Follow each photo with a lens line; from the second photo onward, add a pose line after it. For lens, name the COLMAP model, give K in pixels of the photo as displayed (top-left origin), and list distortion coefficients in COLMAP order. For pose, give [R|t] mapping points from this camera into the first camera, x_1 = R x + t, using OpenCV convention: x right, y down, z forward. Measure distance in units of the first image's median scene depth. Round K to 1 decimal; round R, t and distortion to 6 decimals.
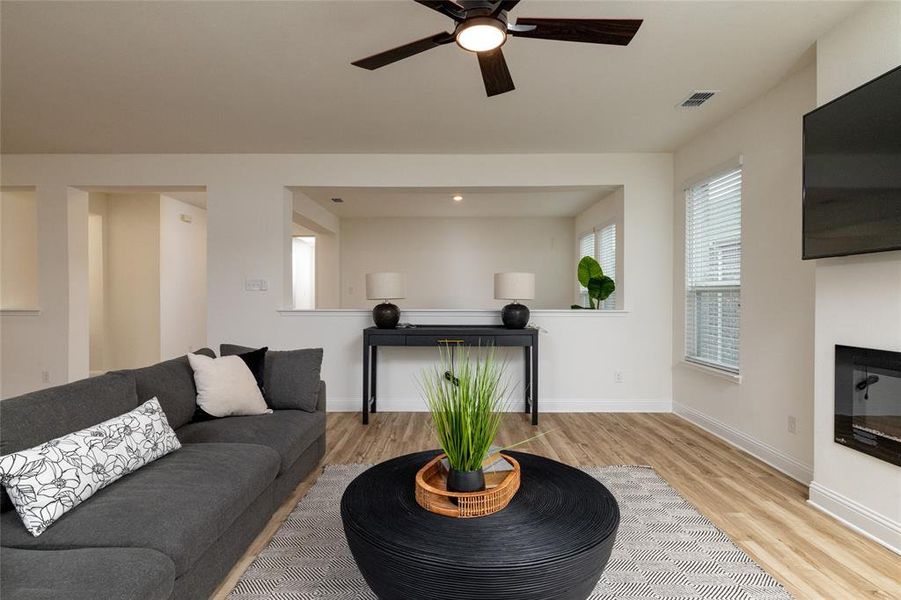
lens RADIAL K [[479.4, 0, 450.5], [0, 479.4, 300.0], [0, 0, 1]] dist [0.037029, -0.017396]
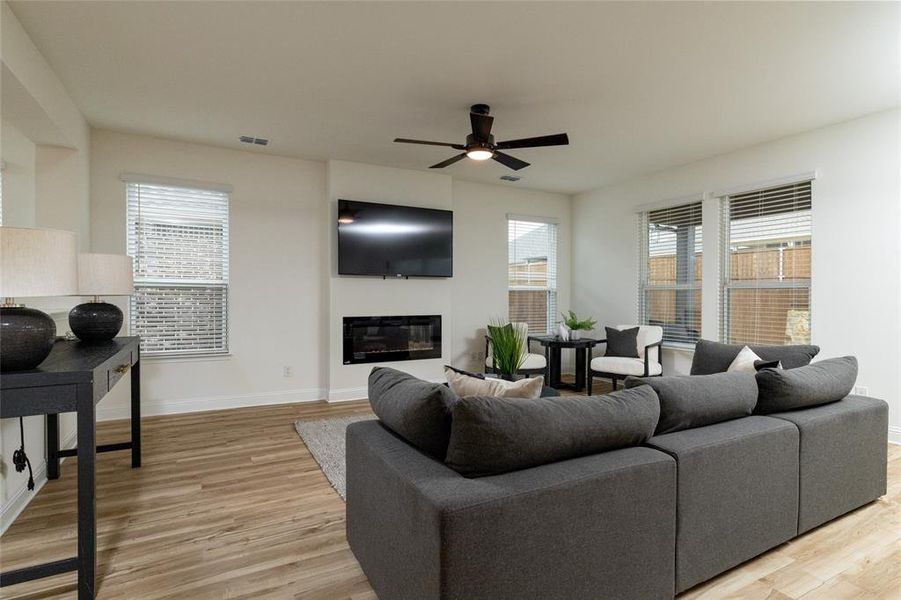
lens RADIAL K [[479.4, 0, 450.5], [0, 479.4, 300.0], [0, 0, 1]] dist [0.037029, -0.017396]
pose [[-0.497328, -0.006773, 0.867536, -0.803362], [0.001660, 0.999960, 0.008758, 0.001967], [-0.867561, 0.005796, -0.497297, 1.096636]]
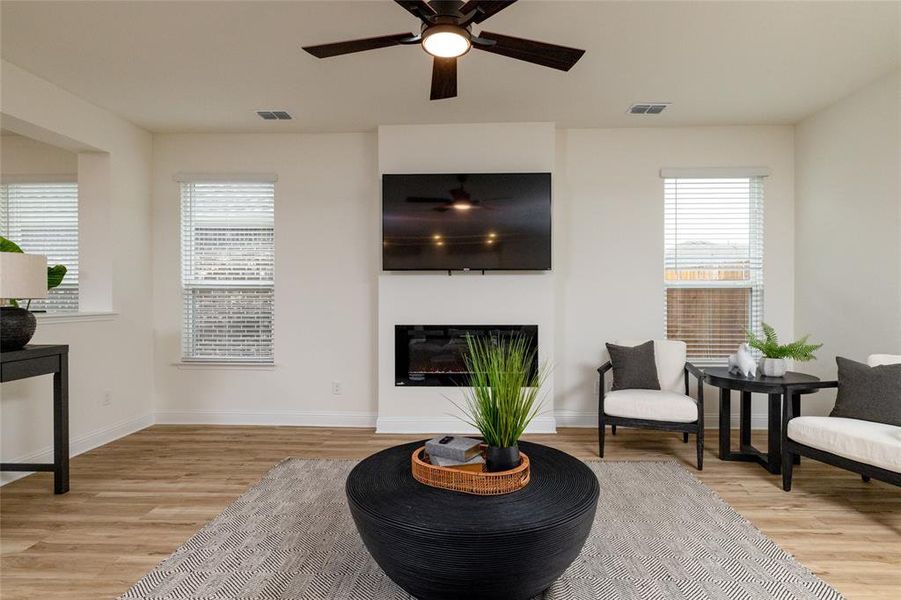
lens RADIAL K [[479.4, 0, 450.5], [0, 479.4, 300.0], [0, 0, 1]] dist [0.037029, -0.017396]
pose [[0.014565, -0.000518, 0.999894, -0.532248], [0.004258, 0.999991, 0.000456, 0.006213], [-0.999885, 0.004251, 0.014567, 0.542241]]
